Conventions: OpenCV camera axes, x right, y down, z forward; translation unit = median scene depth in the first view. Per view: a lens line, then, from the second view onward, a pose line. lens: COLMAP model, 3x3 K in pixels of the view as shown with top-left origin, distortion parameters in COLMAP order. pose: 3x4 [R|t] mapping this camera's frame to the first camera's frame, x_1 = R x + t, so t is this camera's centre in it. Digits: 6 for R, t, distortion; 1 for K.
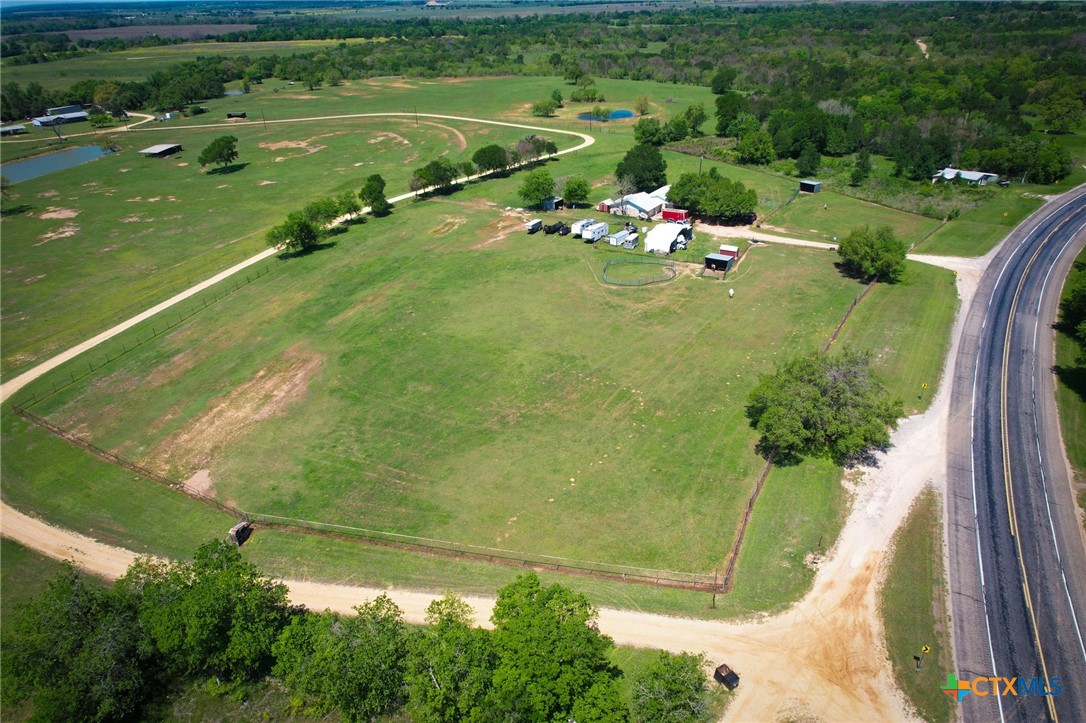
lens RADIAL K [[695.1, 0, 544.6], [0, 695.1, 365.4], [0, 0, 1]] dist [-0.075576, 0.069263]
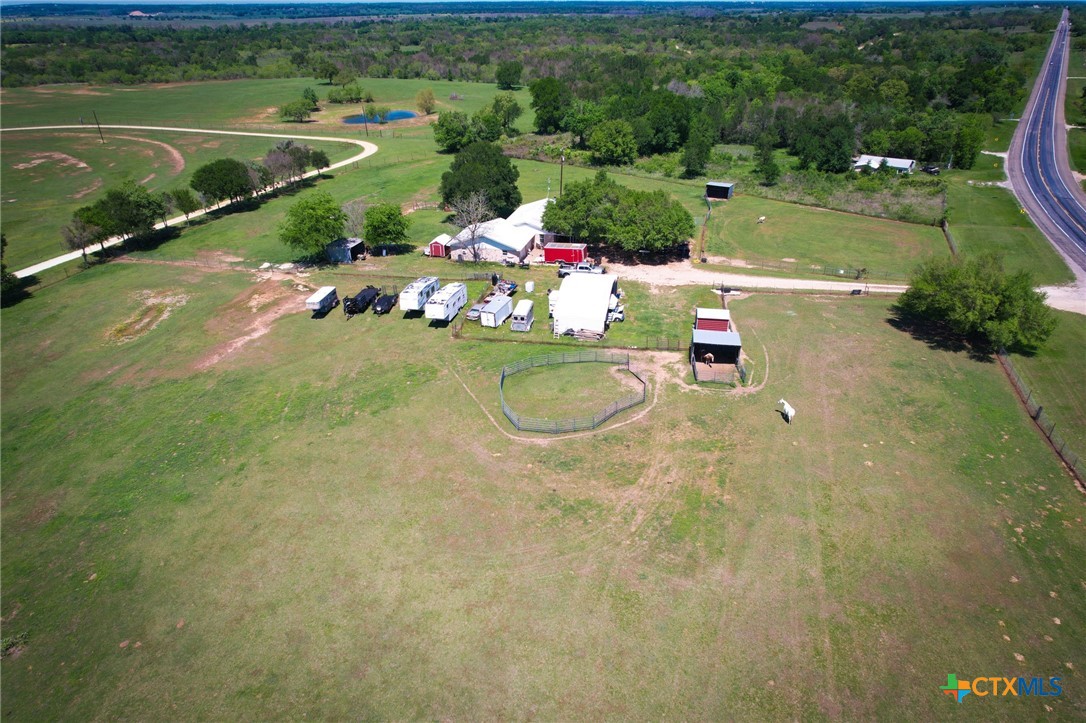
lens RADIAL K [[695.1, 0, 544.6], [0, 695.1, 365.4], [0, 0, 1]] dist [-0.075576, 0.069263]
pose [[0.941796, -0.141025, 0.305176, -0.021196], [0.146996, 0.989131, 0.003449, -0.117720], [-0.302345, 0.041611, 0.952290, 0.410720]]
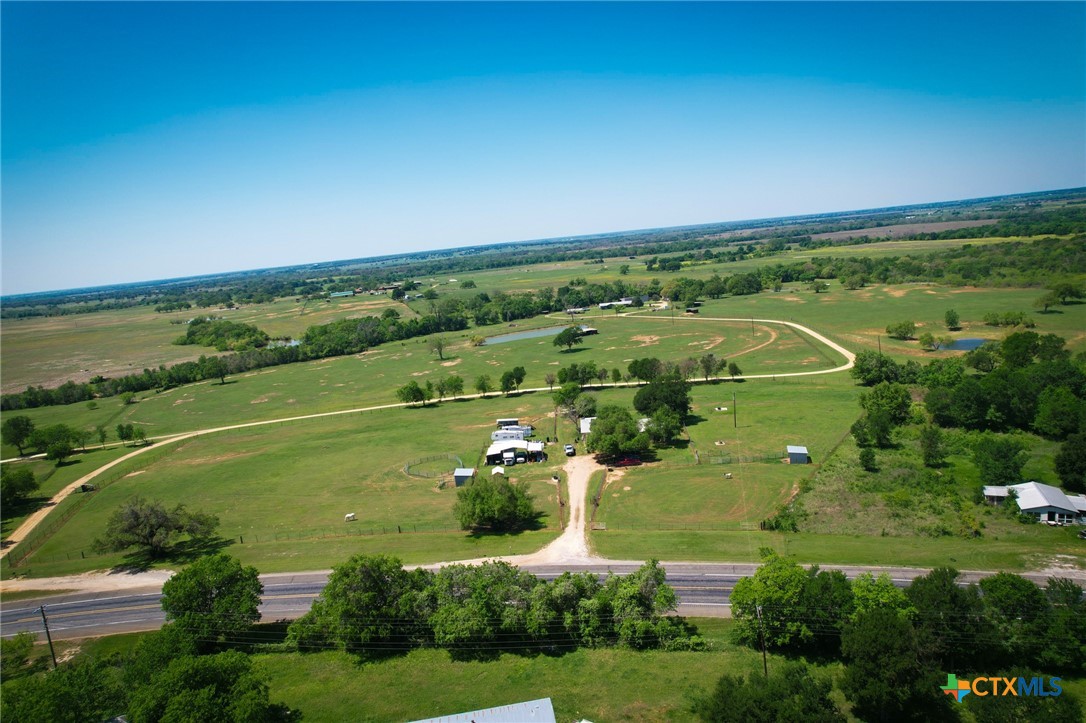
lens RADIAL K [[695.1, 0, 544.6], [0, 695.1, 365.4], [0, 0, 1]] dist [-0.075576, 0.069263]
pose [[0.512438, 0.130476, -0.848754, 0.929098], [-0.339026, 0.938839, -0.060364, -0.220768], [0.788967, 0.318682, 0.525332, 0.347159]]
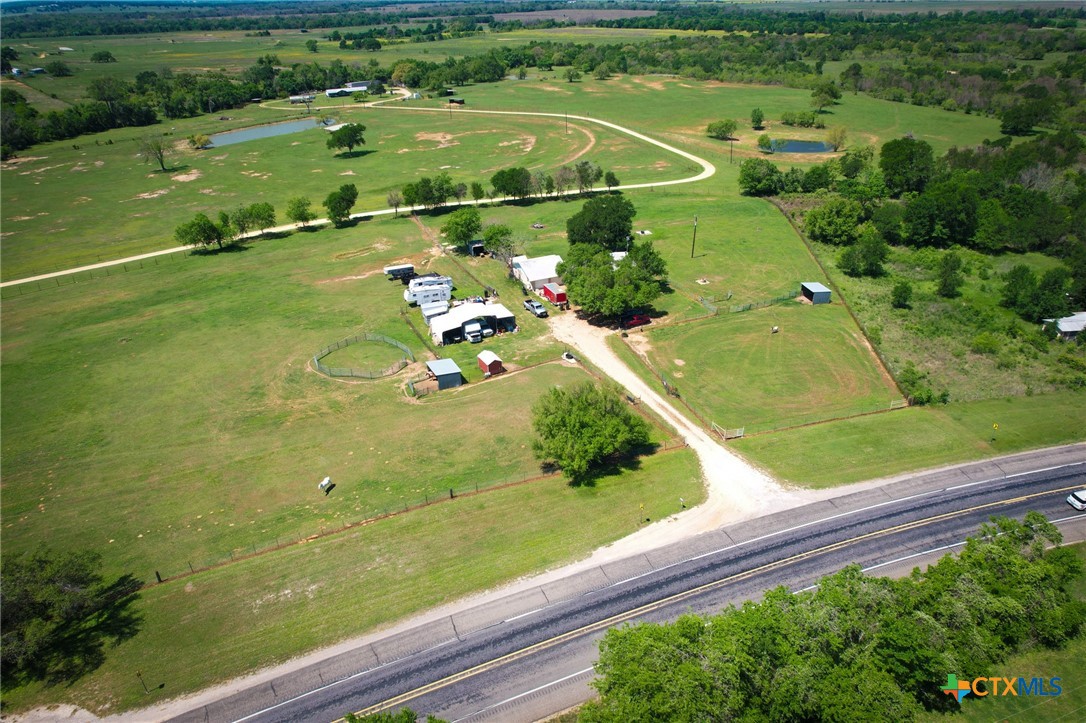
lens RADIAL K [[695.1, 0, 544.6], [0, 695.1, 365.4], [0, 0, 1]] dist [-0.075576, 0.069263]
pose [[0.845406, 0.266086, -0.463128, 0.516594], [-0.259787, 0.962450, 0.078744, -0.183958], [0.466690, 0.053744, 0.882786, 0.293907]]
